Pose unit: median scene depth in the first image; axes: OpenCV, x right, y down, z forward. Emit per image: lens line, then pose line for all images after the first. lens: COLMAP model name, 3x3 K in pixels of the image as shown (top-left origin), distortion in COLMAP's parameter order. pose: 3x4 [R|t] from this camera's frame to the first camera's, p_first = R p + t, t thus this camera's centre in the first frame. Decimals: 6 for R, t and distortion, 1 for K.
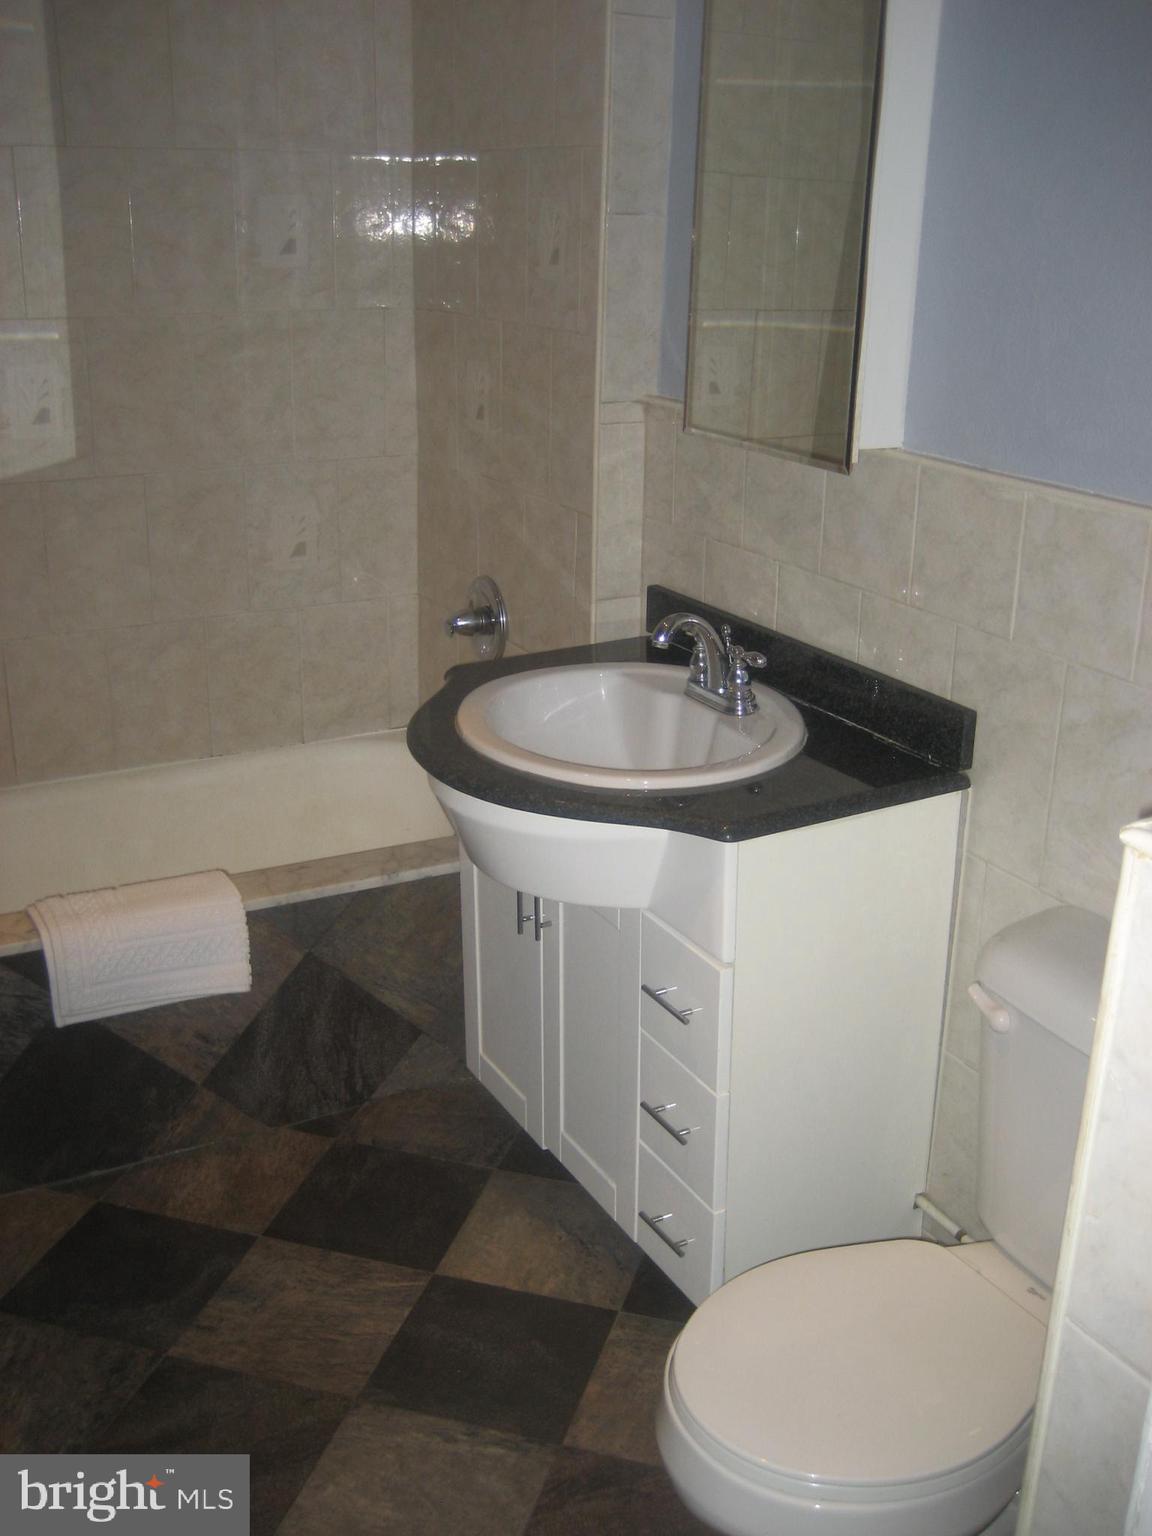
lens RADIAL K [[1603.5, 0, 571.7], [0, 1603.5, 760.9], [0, 0, 1]] dist [-0.079524, 0.000000]
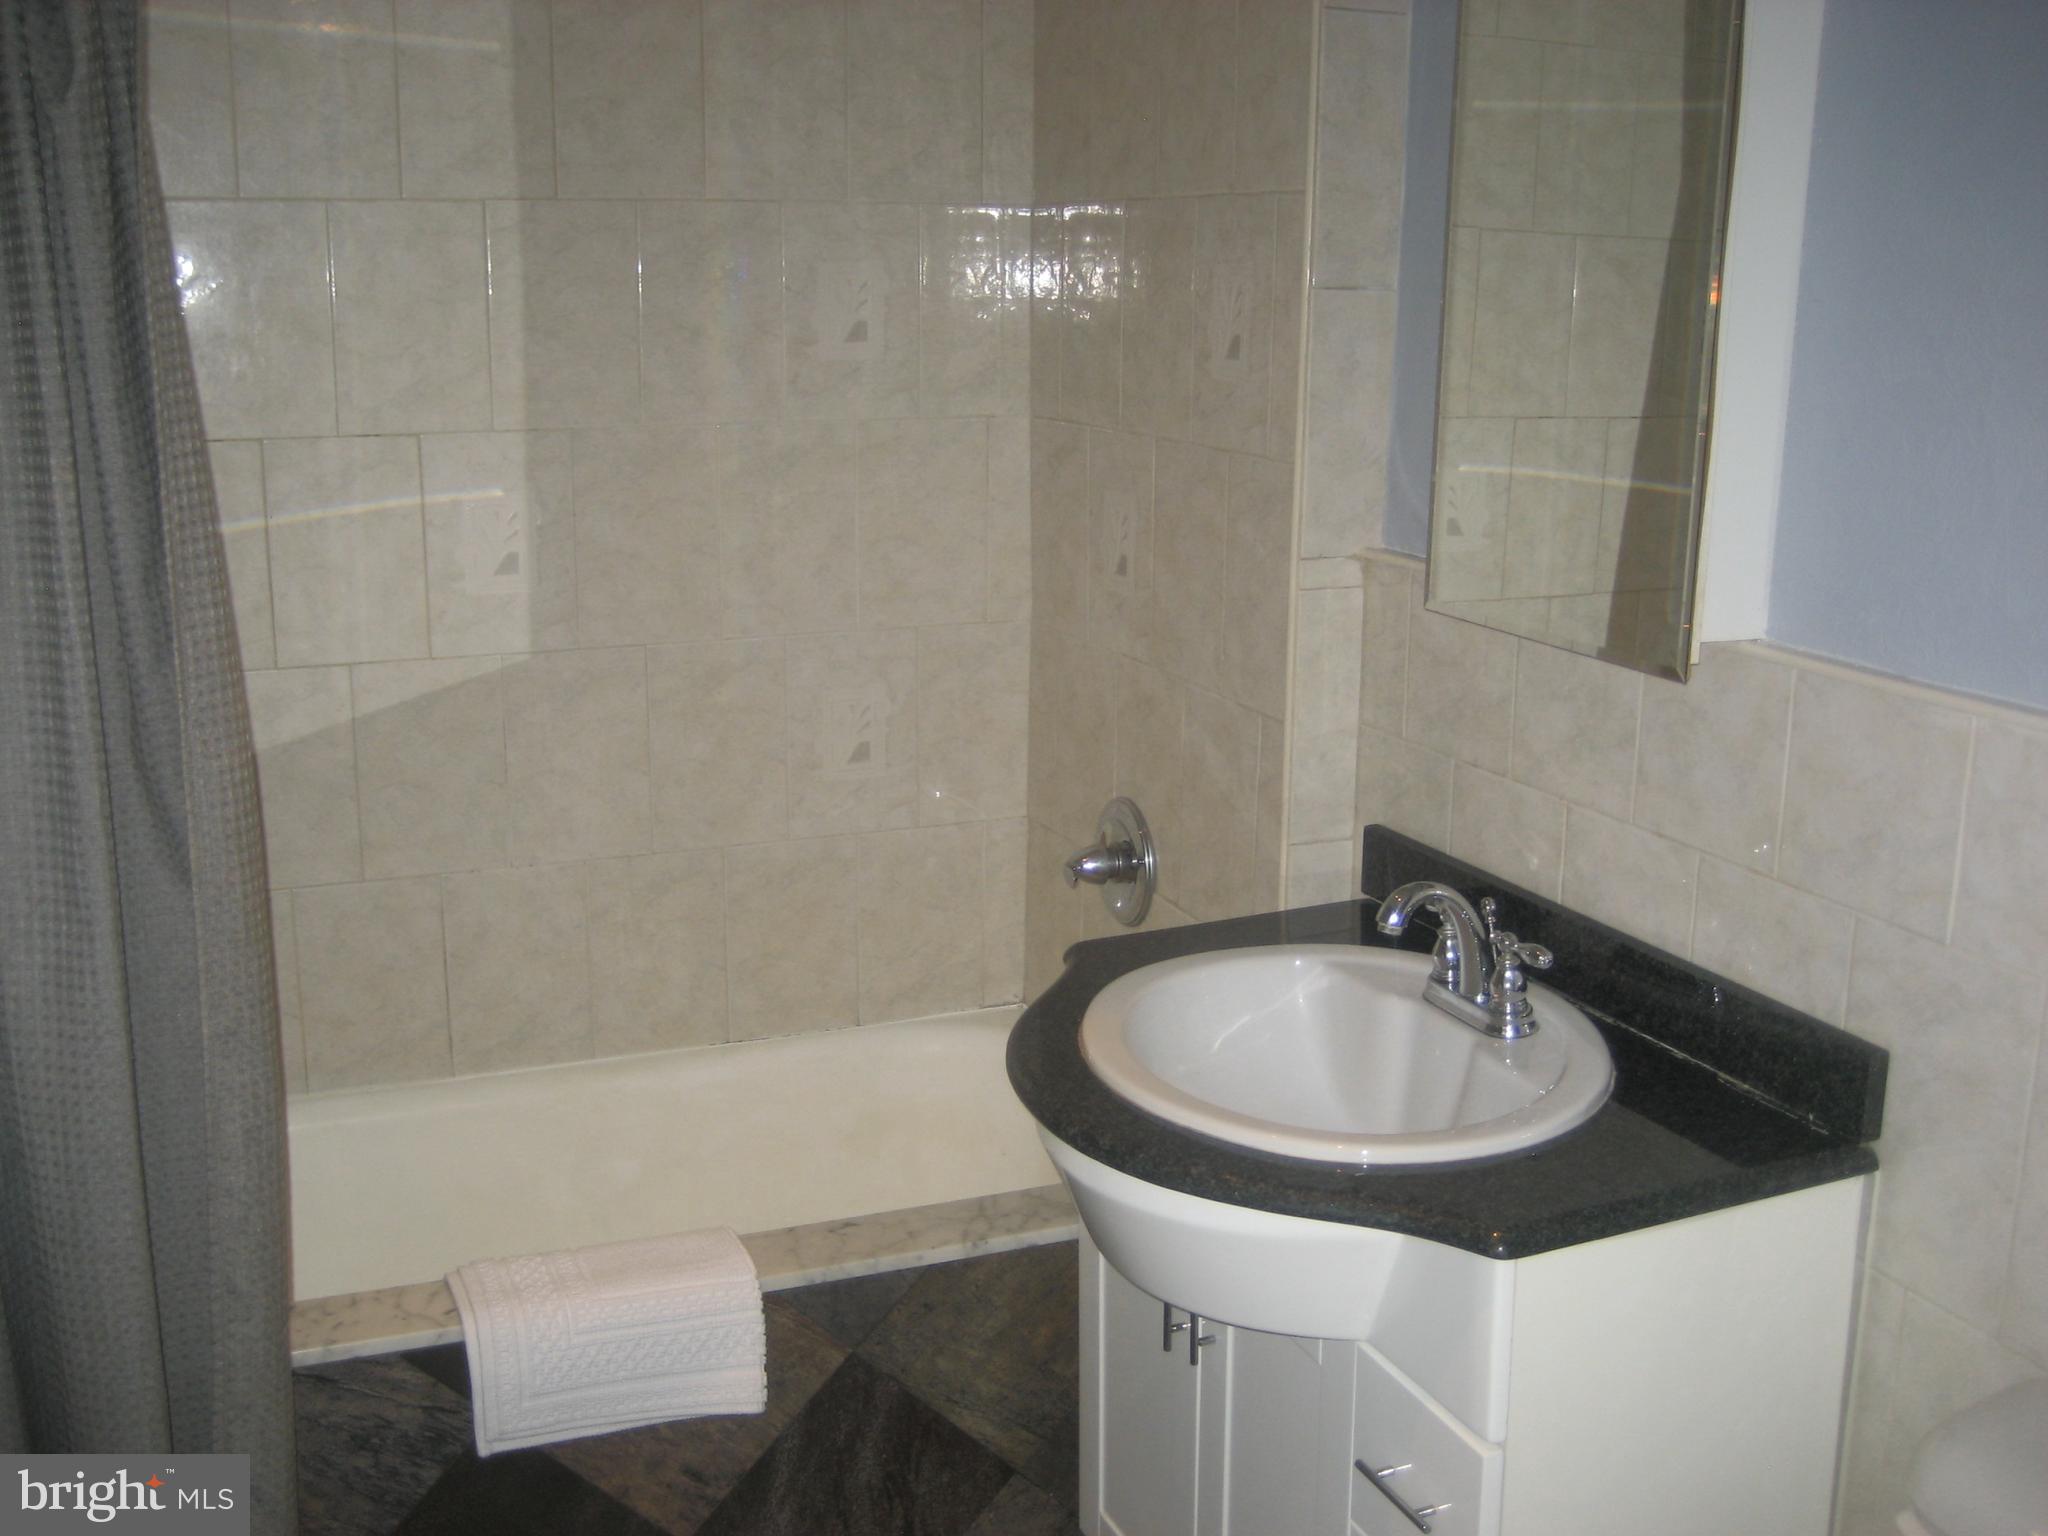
lens RADIAL K [[2138.0, 0, 1027.8], [0, 2138.0, 769.4], [0, 0, 1]] dist [-0.079524, 0.000000]
pose [[0.995345, 0.016209, -0.094999, -0.009432], [-0.026083, 0.994274, -0.103631, -0.037314], [0.092775, 0.105627, 0.990069, 0.094614]]
